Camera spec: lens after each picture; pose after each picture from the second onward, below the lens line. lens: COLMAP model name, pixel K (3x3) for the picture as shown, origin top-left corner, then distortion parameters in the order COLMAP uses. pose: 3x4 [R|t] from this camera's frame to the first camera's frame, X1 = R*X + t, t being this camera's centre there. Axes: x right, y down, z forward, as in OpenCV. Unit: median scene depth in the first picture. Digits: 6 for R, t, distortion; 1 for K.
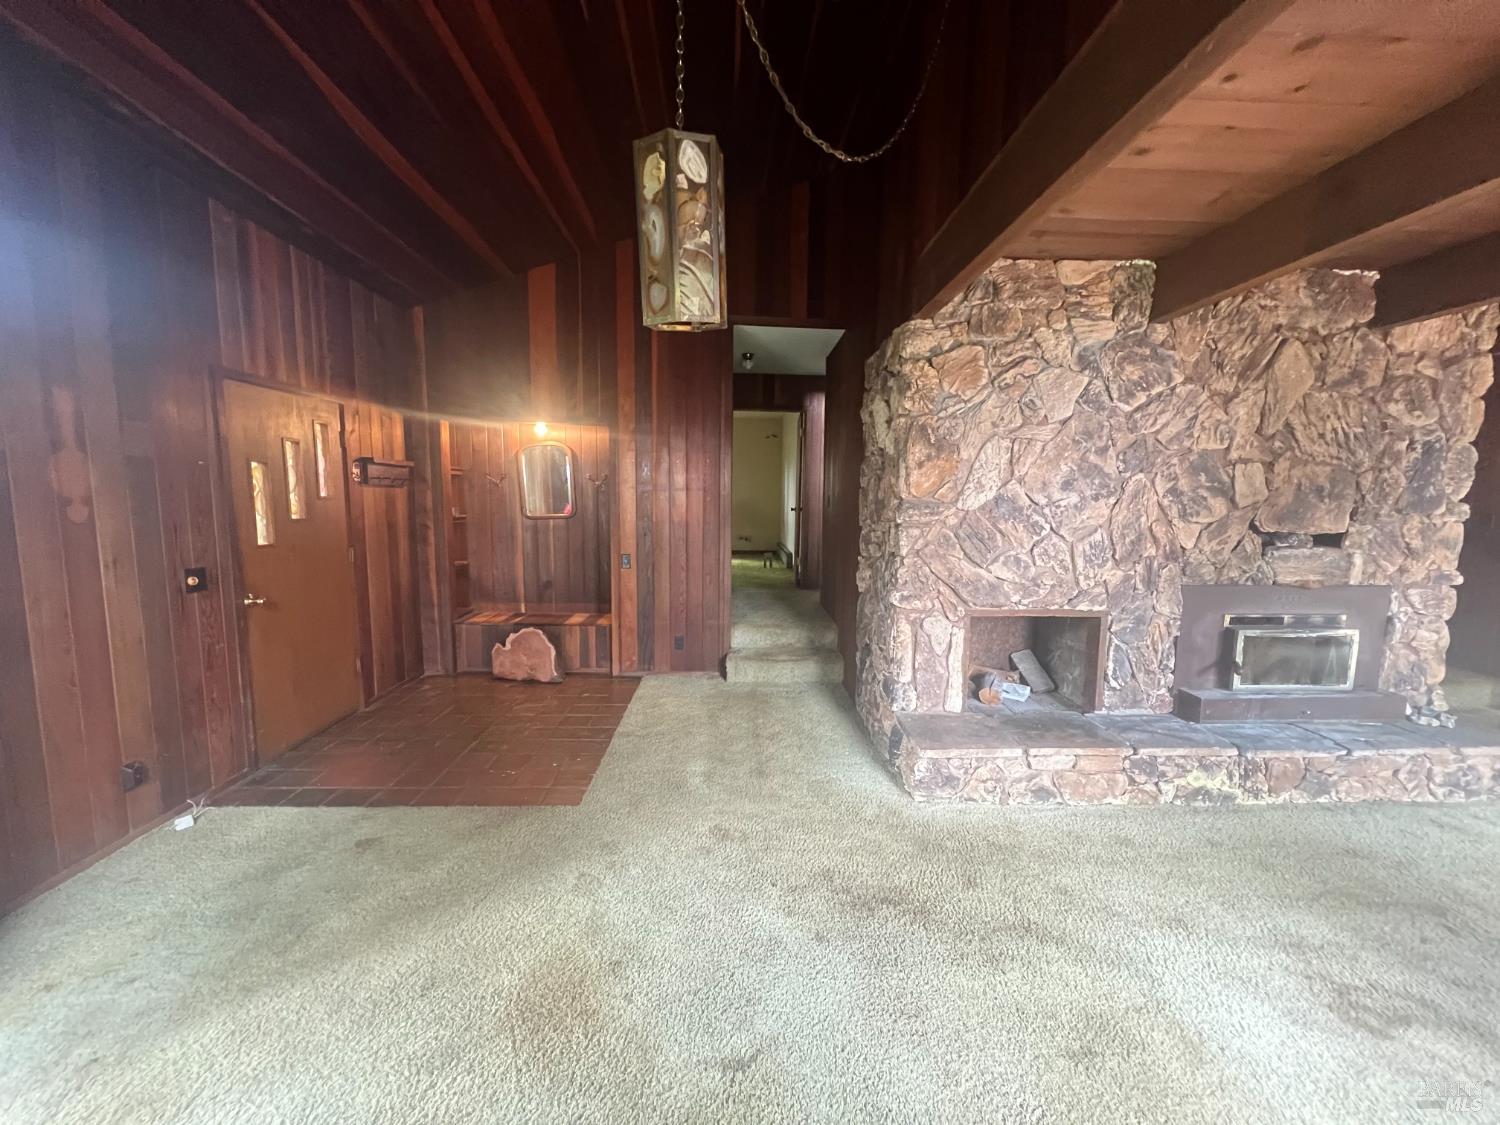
lens RADIAL K [[598.6, 0, 753.6], [0, 598.6, 564.1], [0, 0, 1]] dist [-0.002272, 0.000539]
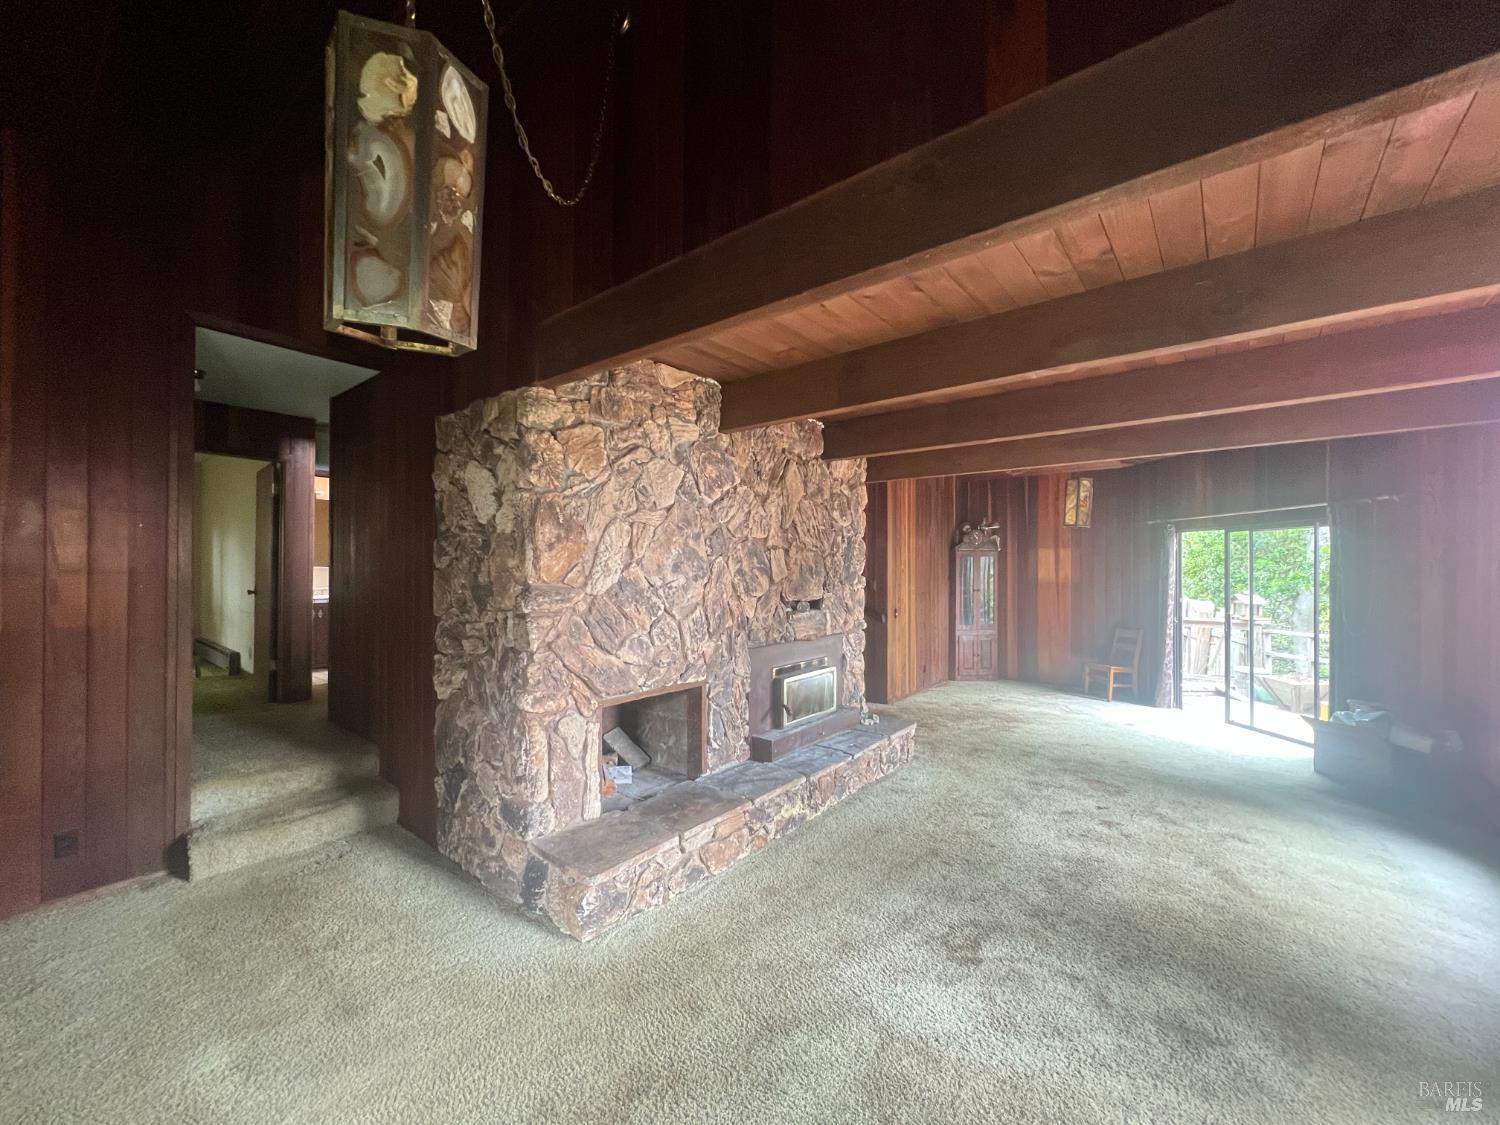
lens RADIAL K [[598.6, 0, 757.1], [0, 598.6, 564.5], [0, 0, 1]] dist [-0.002272, 0.000539]
pose [[0.657635, -0.005008, 0.753320, -0.182327], [0.089667, 0.993389, -0.071674, -0.046586], [-0.747981, 0.114683, 0.653737, 0.185248]]
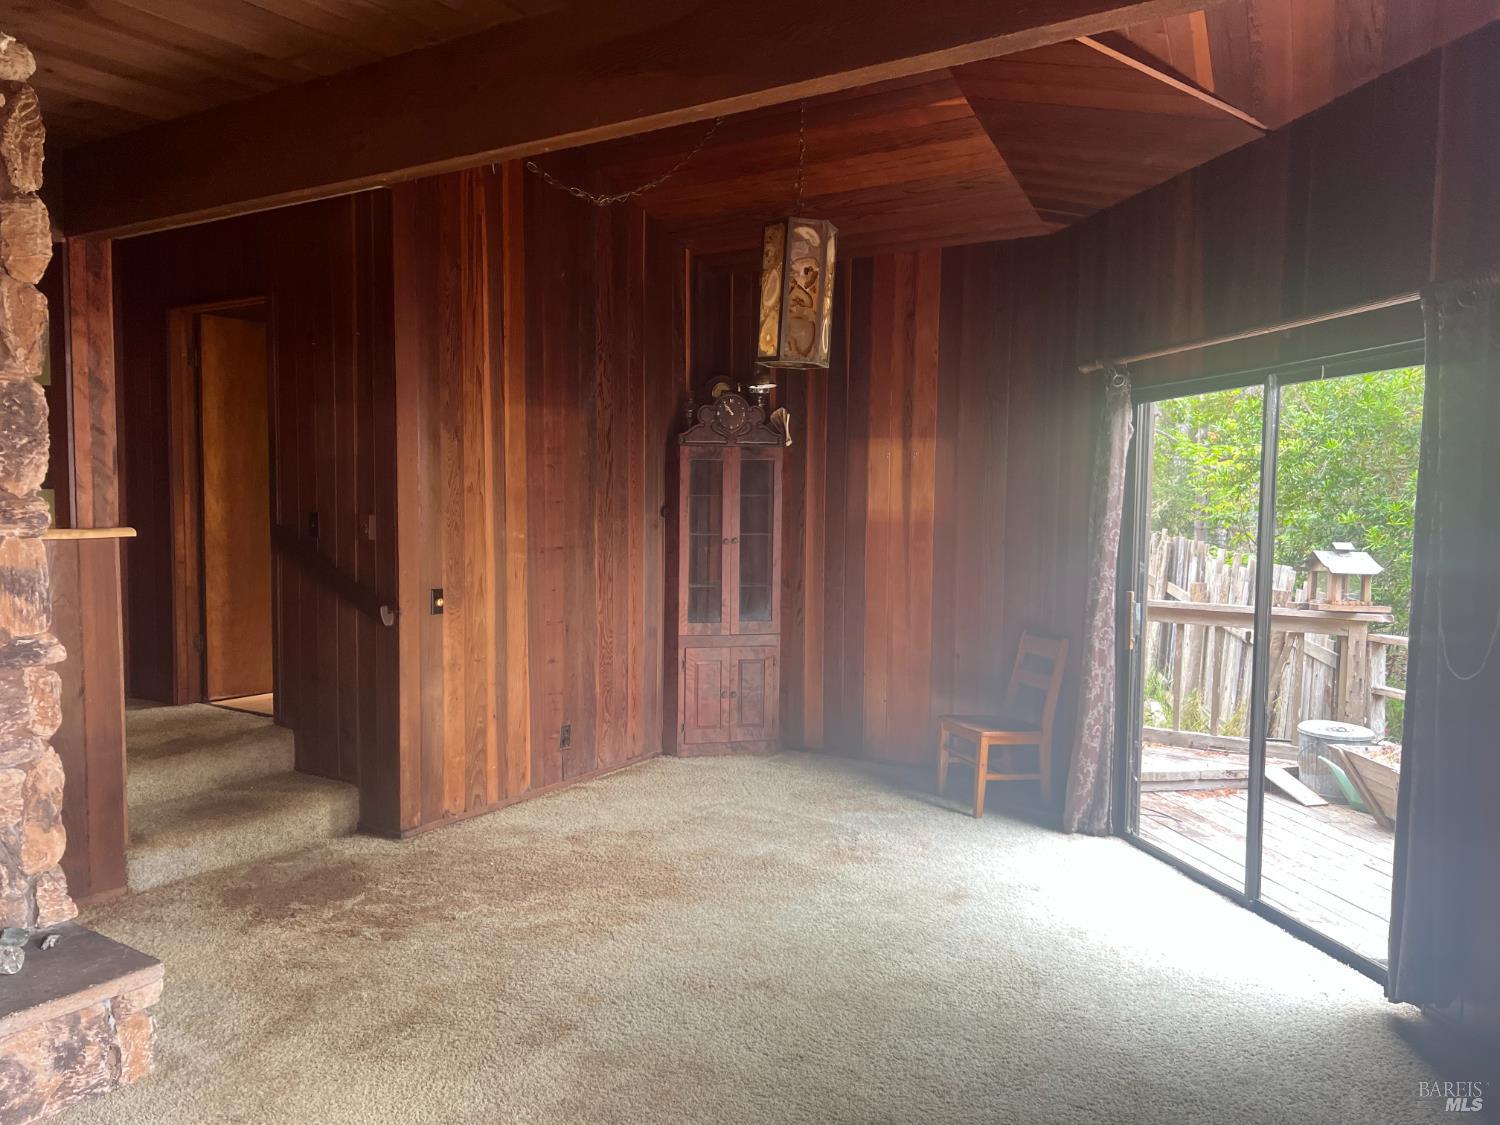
lens RADIAL K [[1121.6, 0, 744.6], [0, 1121.6, 571.2], [0, 0, 1]] dist [0.058203, -0.060945]
pose [[0.578871, -0.060881, 0.813143, 0.791066], [0.088553, 0.996005, 0.011531, -0.001765], [-0.810596, 0.065331, 0.581950, -0.012647]]
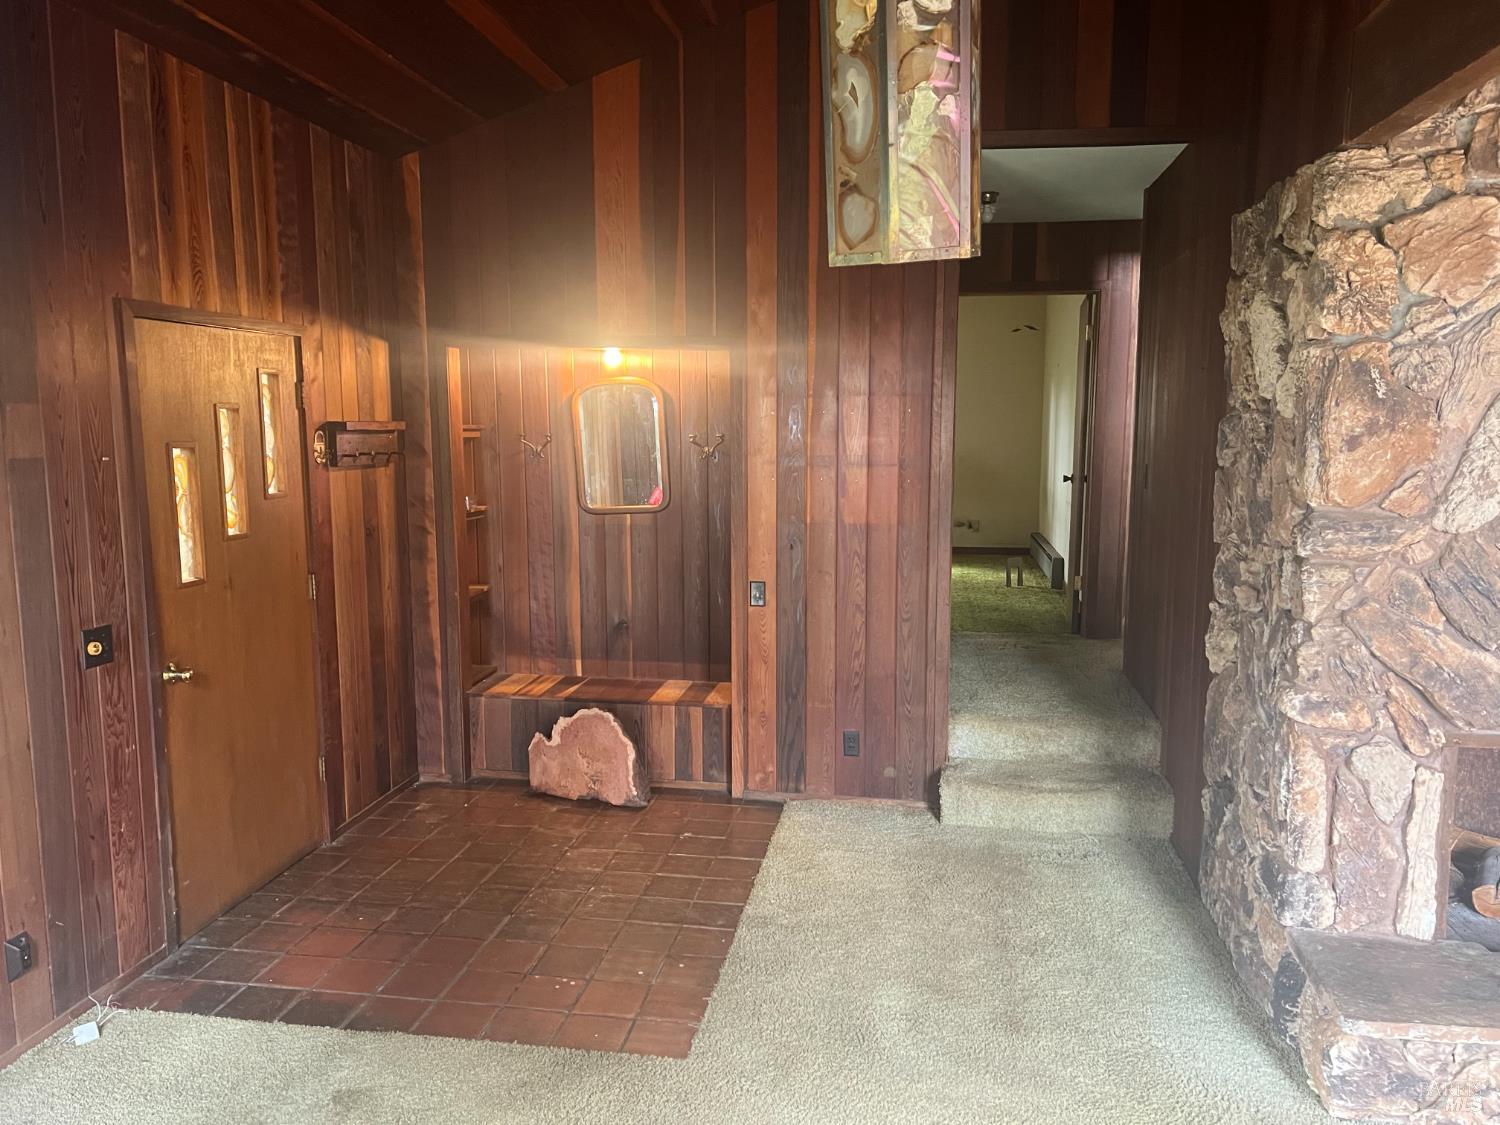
lens RADIAL K [[1121.6, 0, 747.0], [0, 1121.6, 569.0], [0, 0, 1]] dist [0.058203, -0.060945]
pose [[0.979597, 0.012643, -0.200573, -0.023327], [-0.009109, 0.999787, 0.018533, -0.071088], [0.200765, -0.016328, 0.979503, -0.026787]]
